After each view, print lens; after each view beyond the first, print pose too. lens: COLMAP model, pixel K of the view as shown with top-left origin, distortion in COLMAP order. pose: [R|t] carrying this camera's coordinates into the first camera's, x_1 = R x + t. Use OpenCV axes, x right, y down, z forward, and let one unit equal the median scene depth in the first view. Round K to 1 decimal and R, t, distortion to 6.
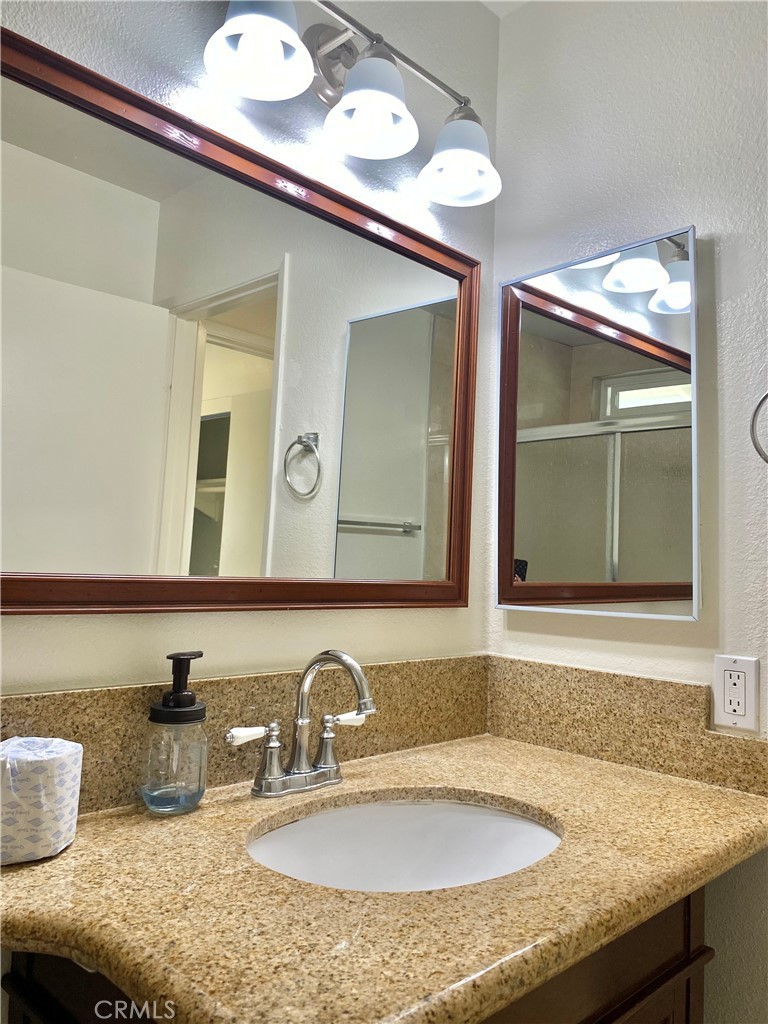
lens RADIAL K [[788.4, 0, 386.5], [0, 788.4, 508.5], [0, 0, 1]] dist [0.028514, -0.029995]
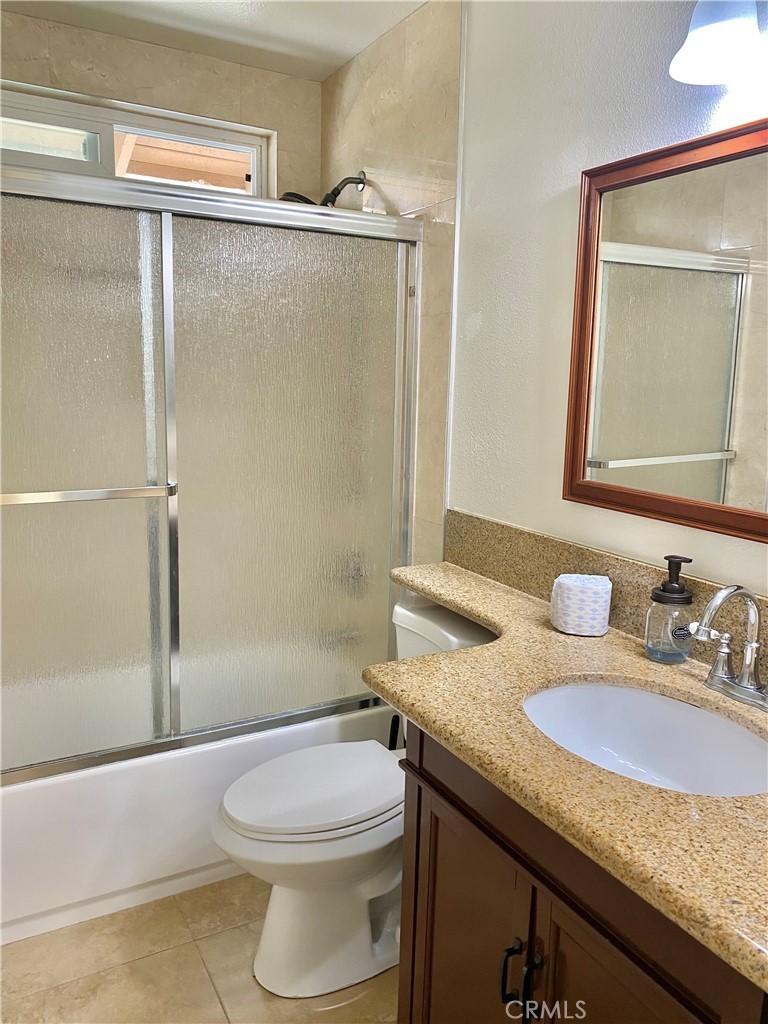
lens RADIAL K [[788.4, 0, 385.2], [0, 788.4, 511.4], [0, 0, 1]] dist [0.028514, -0.029995]
pose [[-0.285070, 0.122546, -0.950641, 1.261486], [0.043573, 0.992425, 0.114866, -0.080759], [0.957516, -0.008677, -0.288250, 0.958386]]
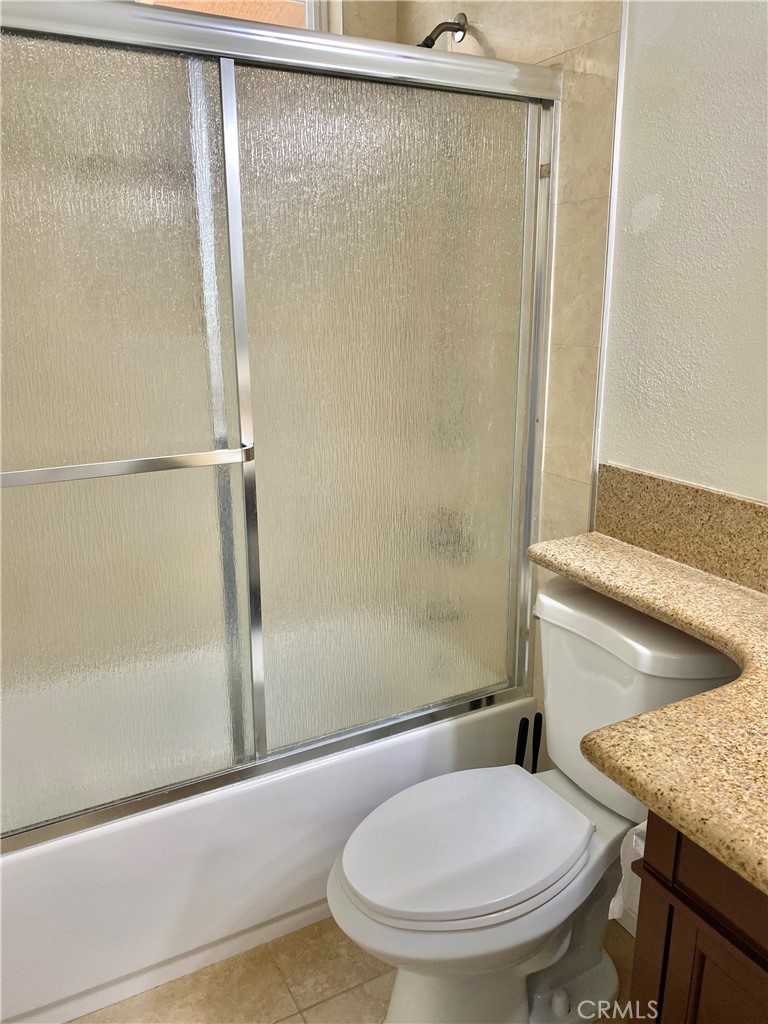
lens RADIAL K [[788.4, 0, 383.6], [0, 788.4, 515.4], [0, 0, 1]] dist [0.028514, -0.029995]
pose [[-0.304792, 0.225516, -0.925335, 0.841604], [0.070969, 0.974239, 0.214059, -0.113363], [0.949771, -0.000427, -0.312945, 0.578023]]
